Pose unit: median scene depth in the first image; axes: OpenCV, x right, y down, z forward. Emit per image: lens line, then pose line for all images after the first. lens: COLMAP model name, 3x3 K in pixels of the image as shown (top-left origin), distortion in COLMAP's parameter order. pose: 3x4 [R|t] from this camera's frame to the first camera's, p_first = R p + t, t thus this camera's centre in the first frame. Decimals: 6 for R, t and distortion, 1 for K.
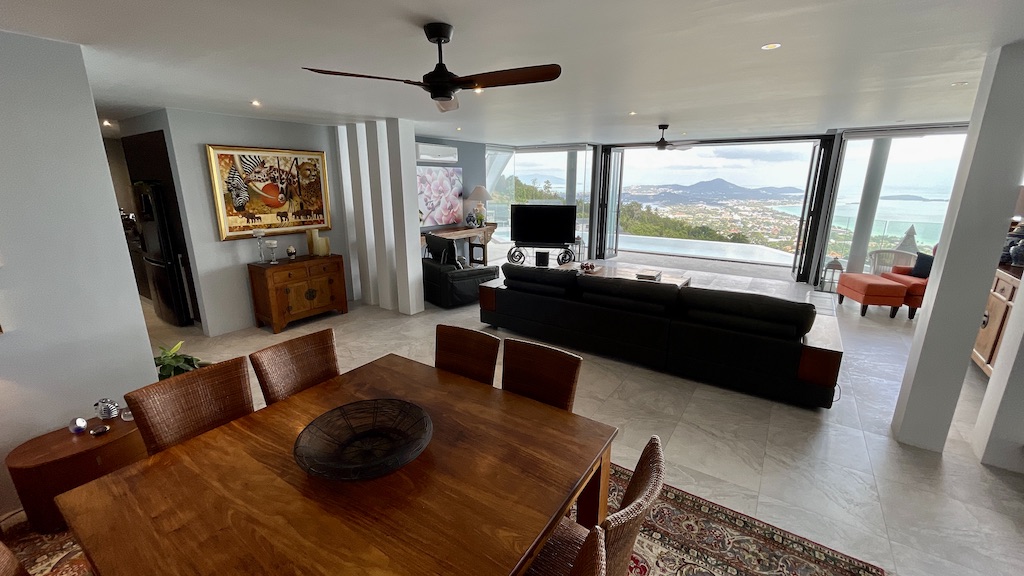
lens RADIAL K [[414.8, 0, 514.5], [0, 414.8, 289.9], [0, 0, 1]] dist [-0.002470, 0.001166]
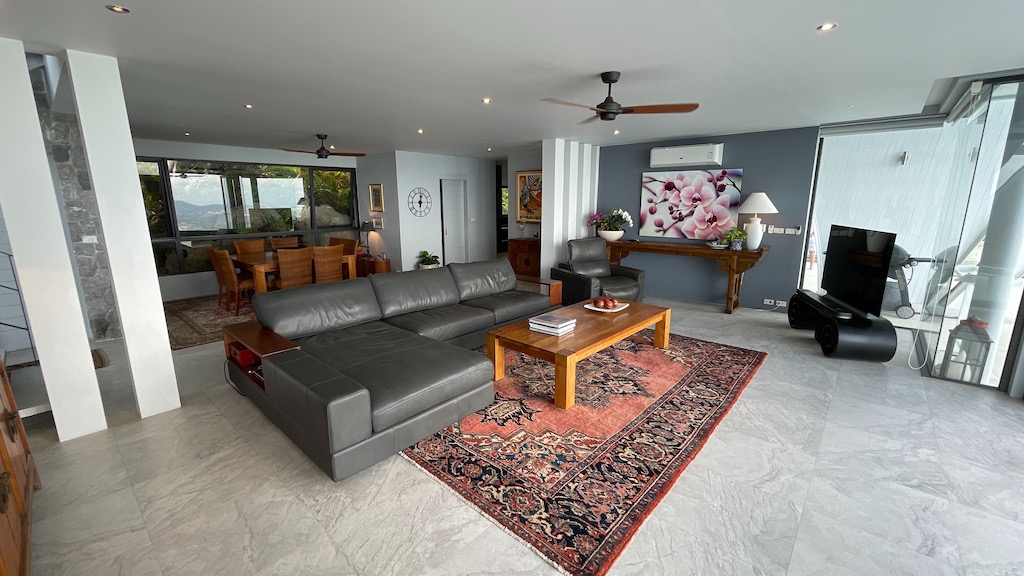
lens RADIAL K [[414.8, 0, 512.1], [0, 414.8, 285.3], [0, 0, 1]] dist [-0.002470, 0.001166]
pose [[-0.138809, 0.201812, -0.969538, 1.144603], [-0.248356, 0.940636, 0.231353, -0.278256], [0.958672, 0.272904, -0.080448, 1.202635]]
